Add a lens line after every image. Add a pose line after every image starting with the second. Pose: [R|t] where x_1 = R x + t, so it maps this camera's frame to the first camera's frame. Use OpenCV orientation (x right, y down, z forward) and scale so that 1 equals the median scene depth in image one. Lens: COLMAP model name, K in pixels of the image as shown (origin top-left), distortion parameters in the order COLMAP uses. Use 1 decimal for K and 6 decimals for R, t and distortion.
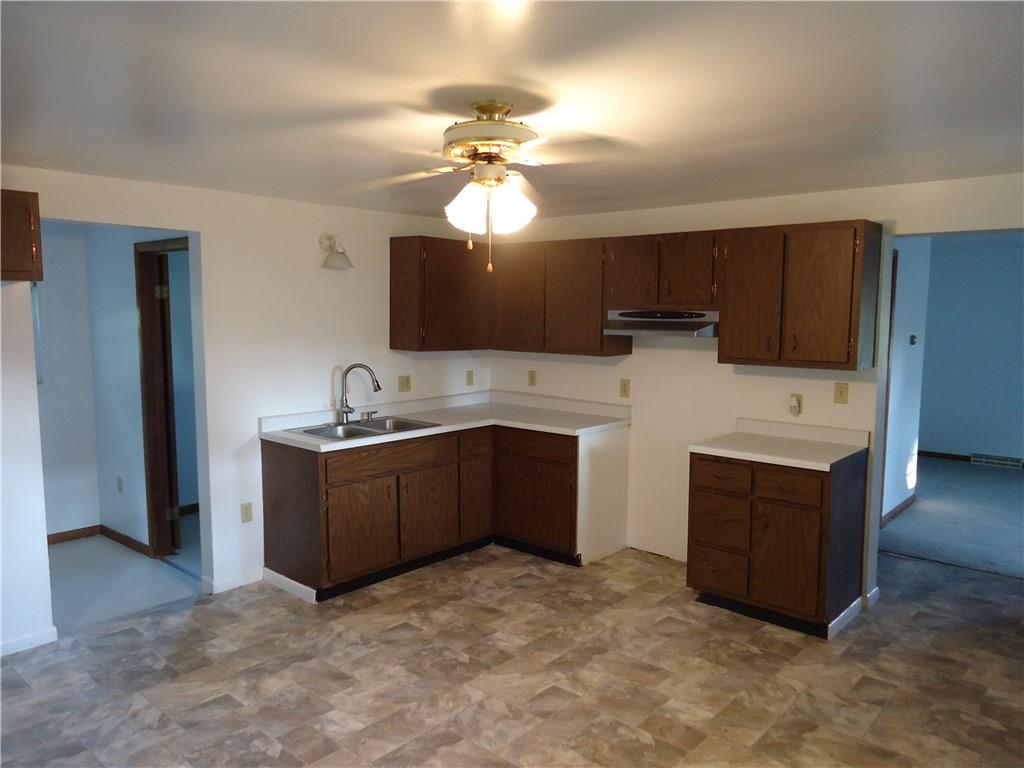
lens RADIAL K [[743.6, 0, 516.5], [0, 743.6, 385.5], [0, 0, 1]] dist [-0.002416, -0.002478]
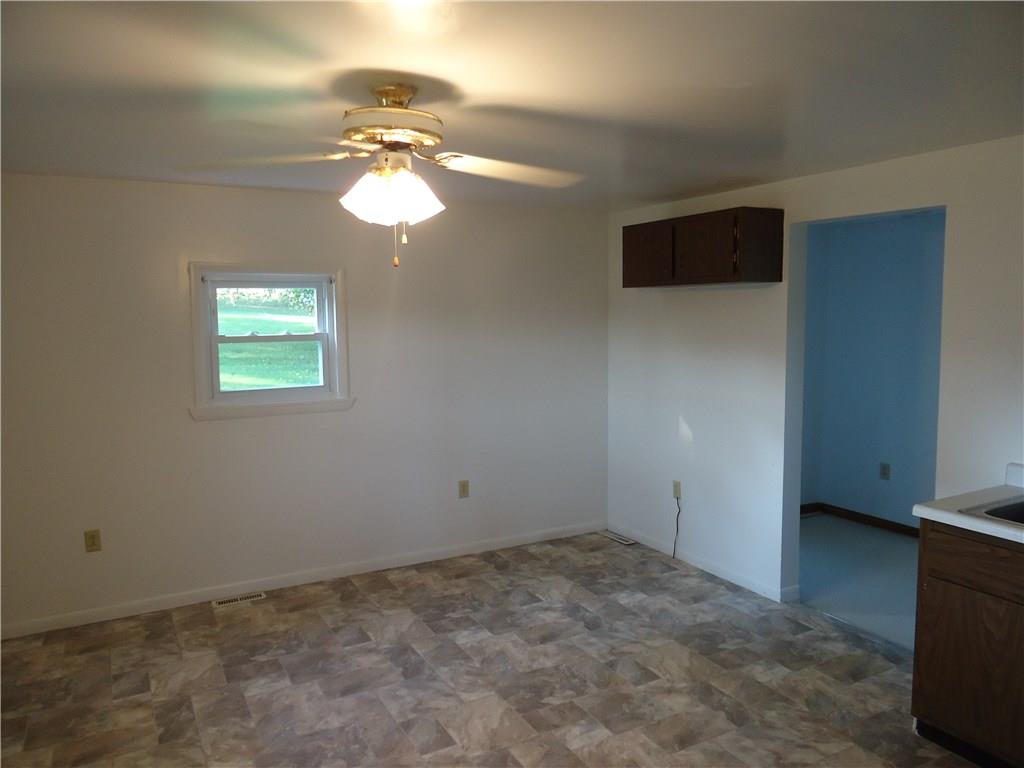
lens RADIAL K [[743.6, 0, 512.8], [0, 743.6, 380.3], [0, 0, 1]] dist [-0.002416, -0.002478]
pose [[-0.324930, 0.093434, -0.941111, 0.563879], [-0.095655, 0.986758, 0.130992, -0.100122], [0.940888, 0.132585, -0.311689, 0.991246]]
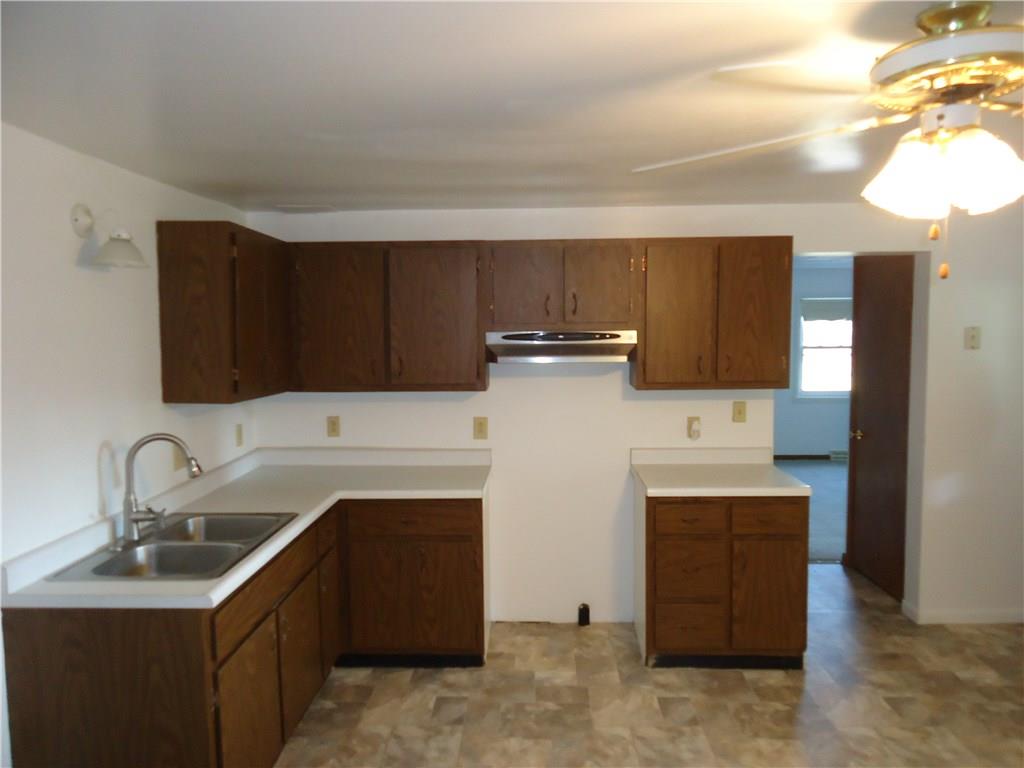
lens RADIAL K [[743.6, 0, 506.3], [0, 743.6, 385.8], [0, 0, 1]] dist [-0.002416, -0.002478]
pose [[0.772894, -0.065805, 0.631114, -0.383541], [0.080247, 0.996759, 0.005656, -0.050063], [-0.629441, 0.046274, 0.775669, 0.397436]]
